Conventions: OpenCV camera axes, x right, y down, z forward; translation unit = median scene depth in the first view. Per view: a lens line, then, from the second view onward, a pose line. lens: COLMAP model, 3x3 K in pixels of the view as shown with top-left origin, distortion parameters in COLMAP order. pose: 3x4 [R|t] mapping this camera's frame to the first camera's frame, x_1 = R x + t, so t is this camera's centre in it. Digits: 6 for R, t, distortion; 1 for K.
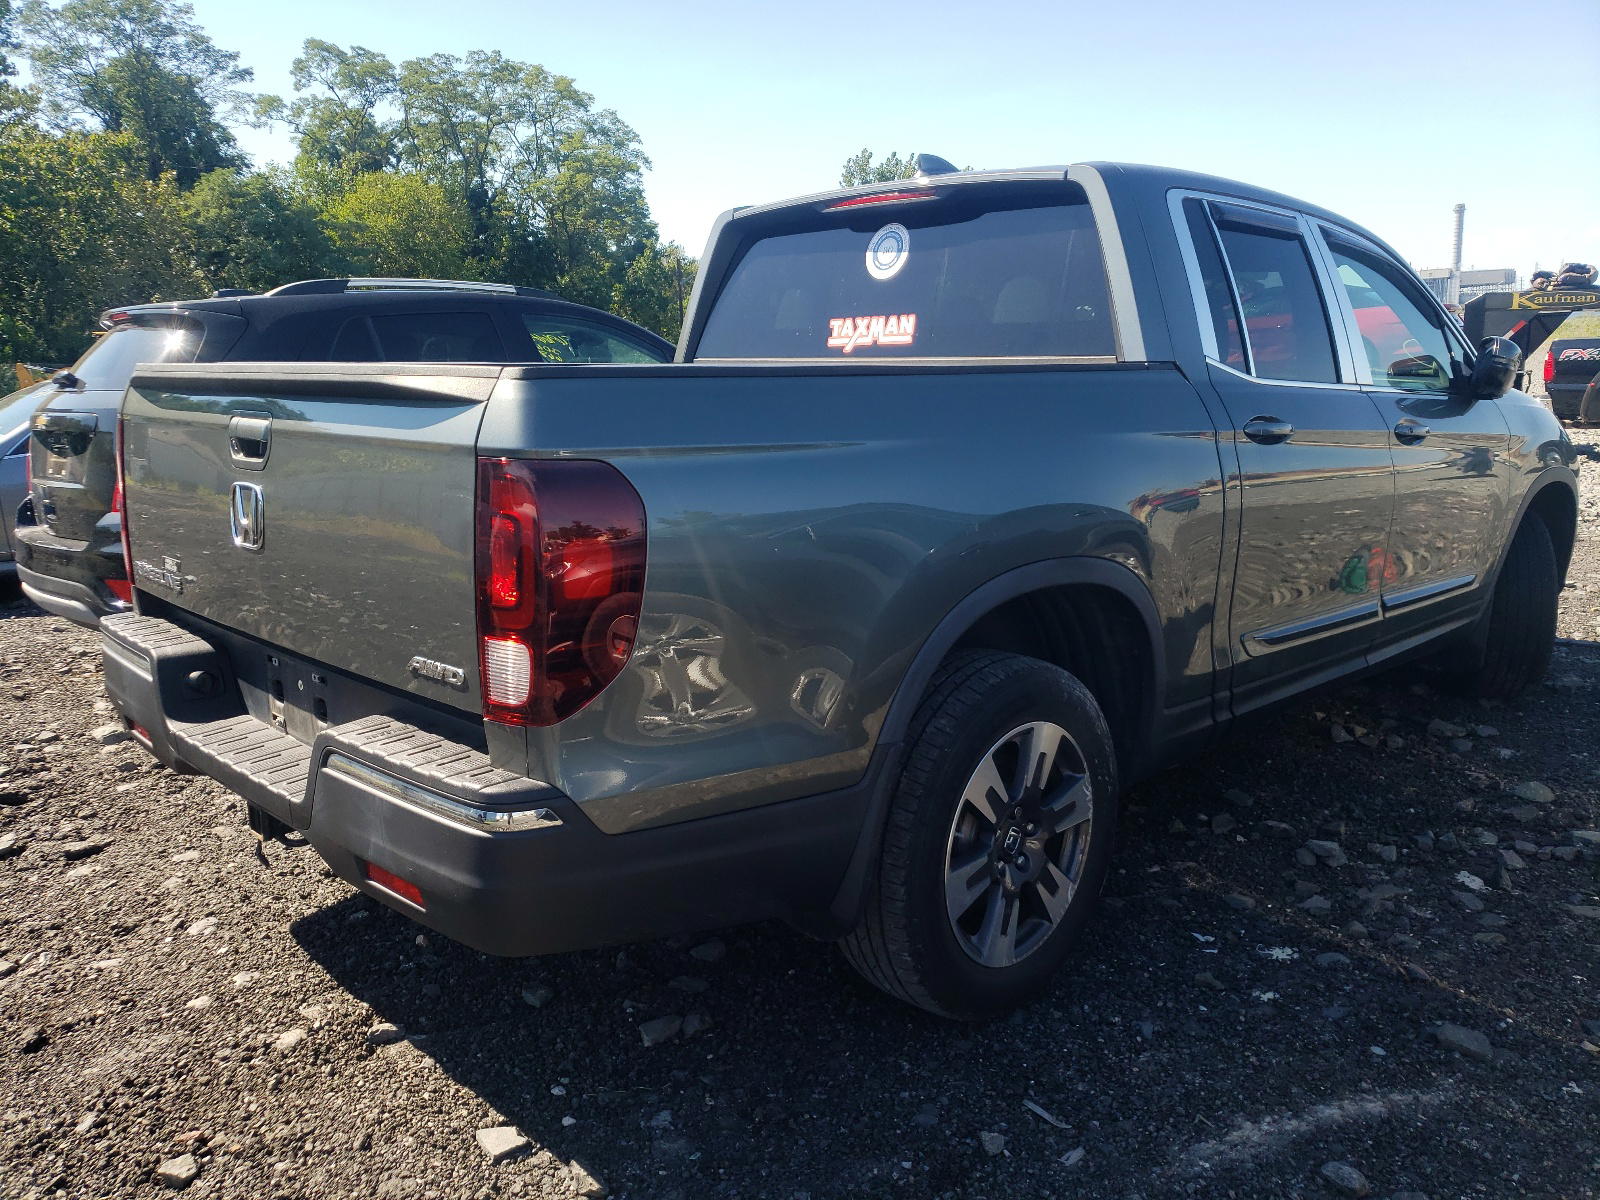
lens RADIAL K [[1237.4, 0, 803.7], [0, 1237.4, 608.2], [0, 0, 1]] dist [-0.008115, -0.001958]
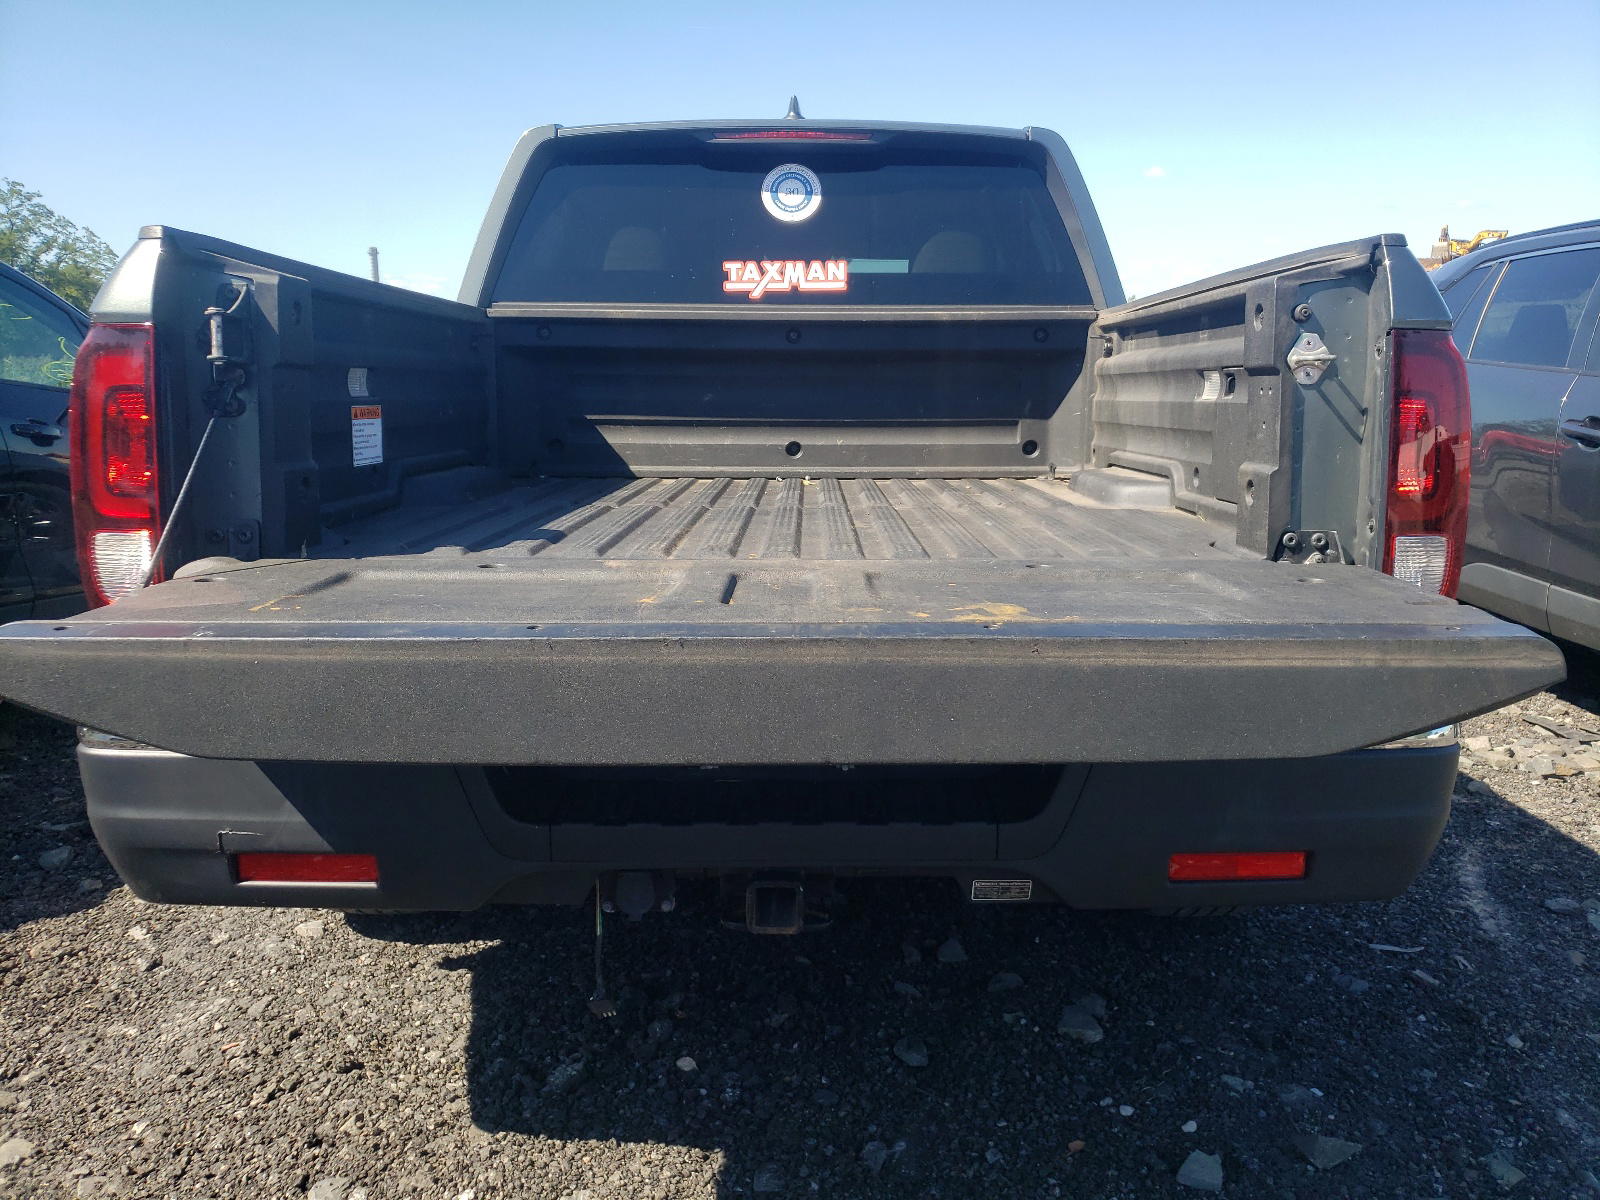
lens RADIAL K [[1237.4, 0, 803.5], [0, 1237.4, 581.2], [0, 0, 1]] dist [-0.008115, -0.001958]
pose [[0.704309, -0.100946, 0.702680, -0.614742], [0.132202, 0.991174, 0.009883, -0.004529], [-0.697475, 0.085935, 0.711438, 0.351393]]
